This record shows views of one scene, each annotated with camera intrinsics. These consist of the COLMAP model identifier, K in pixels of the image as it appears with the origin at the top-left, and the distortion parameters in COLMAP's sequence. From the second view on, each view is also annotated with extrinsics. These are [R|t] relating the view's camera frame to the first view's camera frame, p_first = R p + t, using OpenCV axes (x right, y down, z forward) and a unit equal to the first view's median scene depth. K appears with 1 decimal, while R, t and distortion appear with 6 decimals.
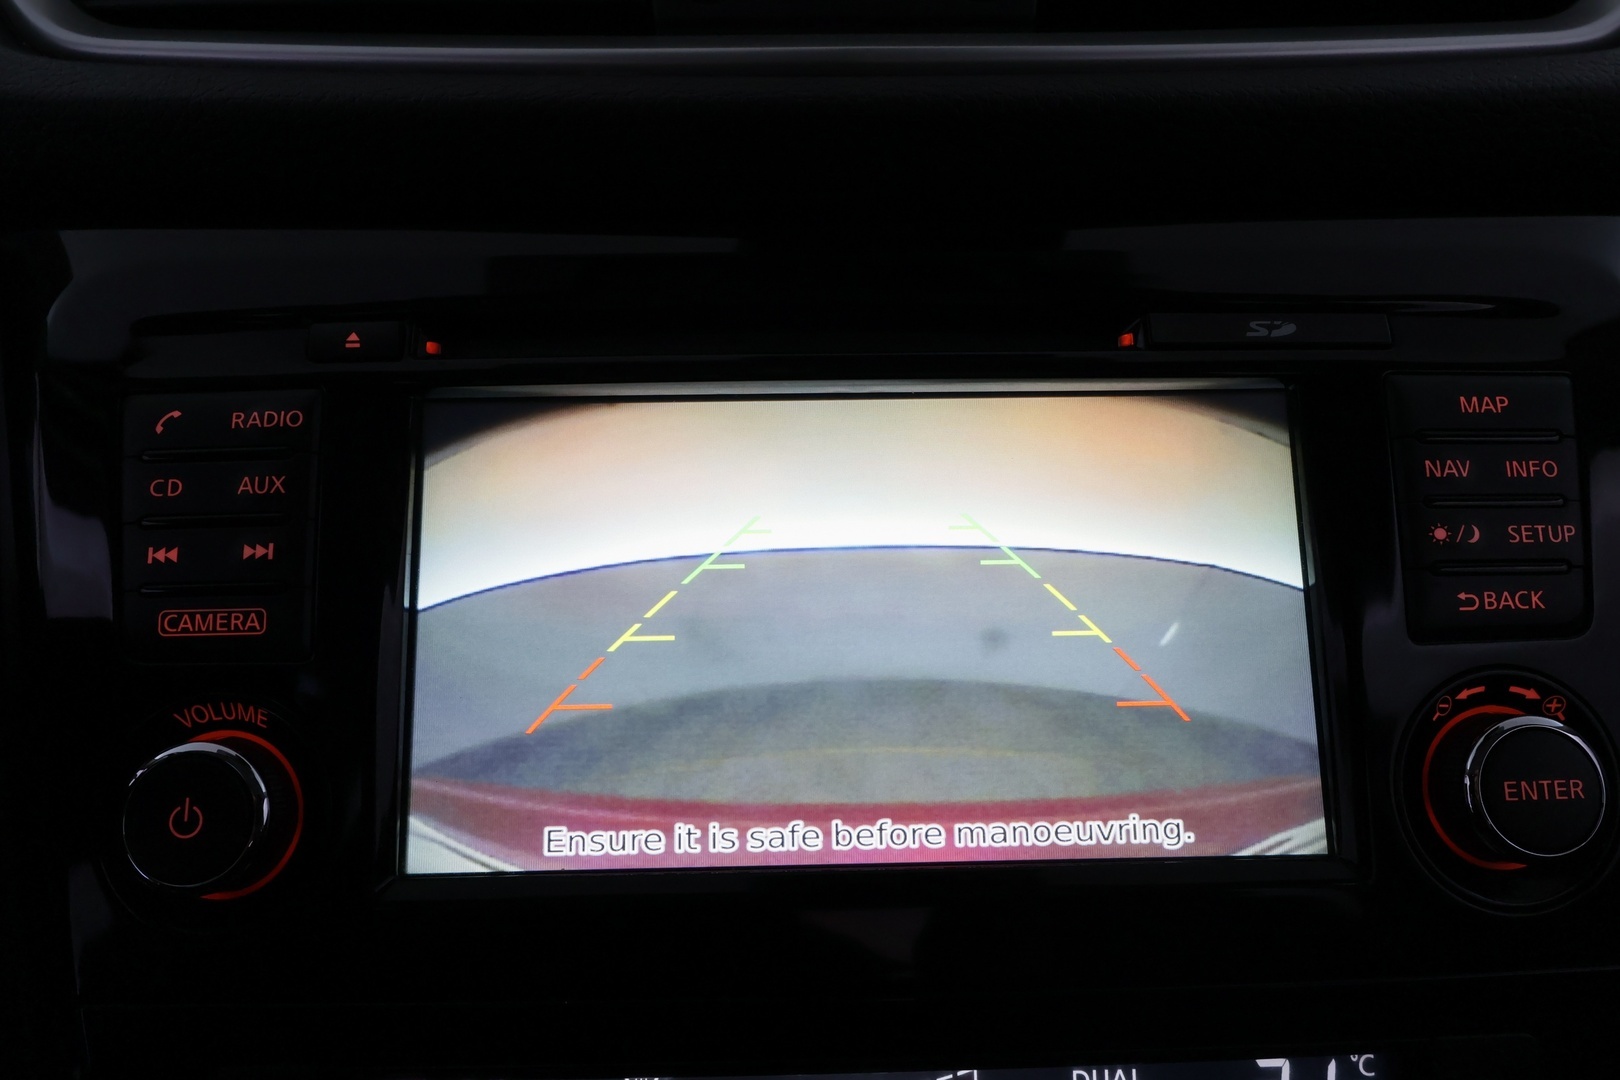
lens RADIAL K [[1227.0, 0, 810.0], [0, 1227.0, 540.0], [0, 0, 1]] dist [0.026379, 0.001399]
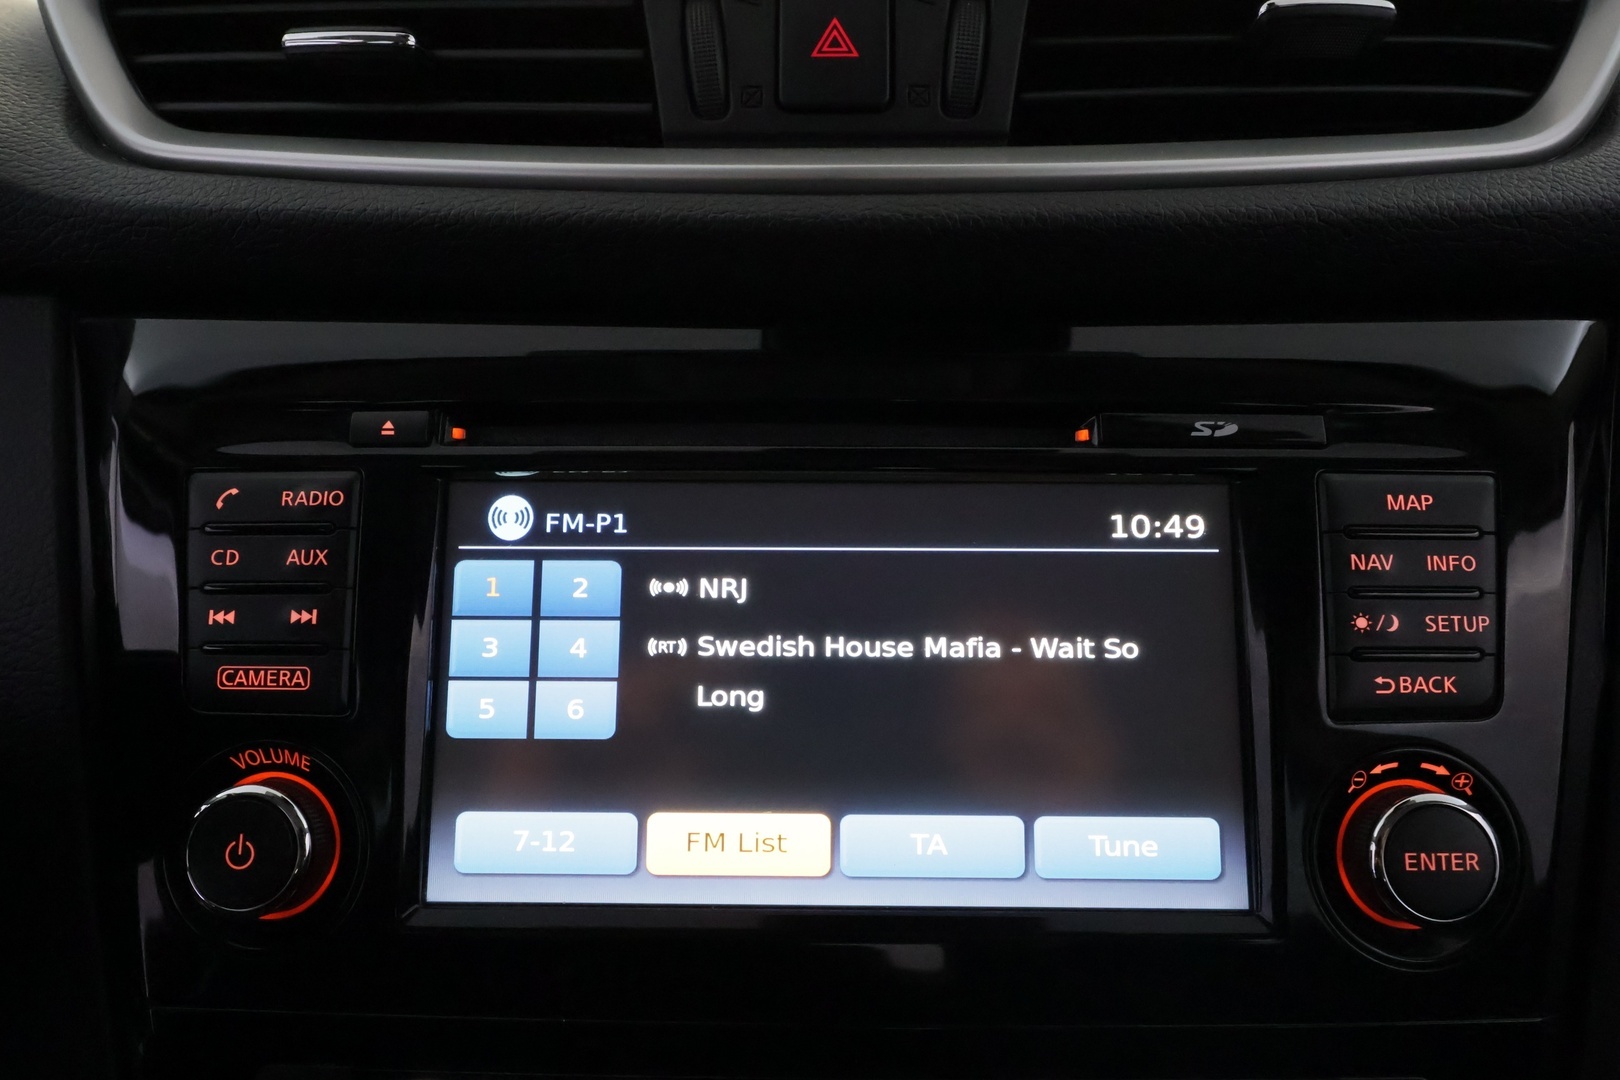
lens RADIAL K [[1227.0, 0, 810.0], [0, 1227.0, 540.0], [0, 0, 1]] dist [0.026379, 0.001399]
pose [[0.998910, 0.019948, -0.042191, 0.065606], [-0.018734, 0.999404, 0.028980, -0.101233], [0.042744, -0.028158, 0.998689, -0.113504]]
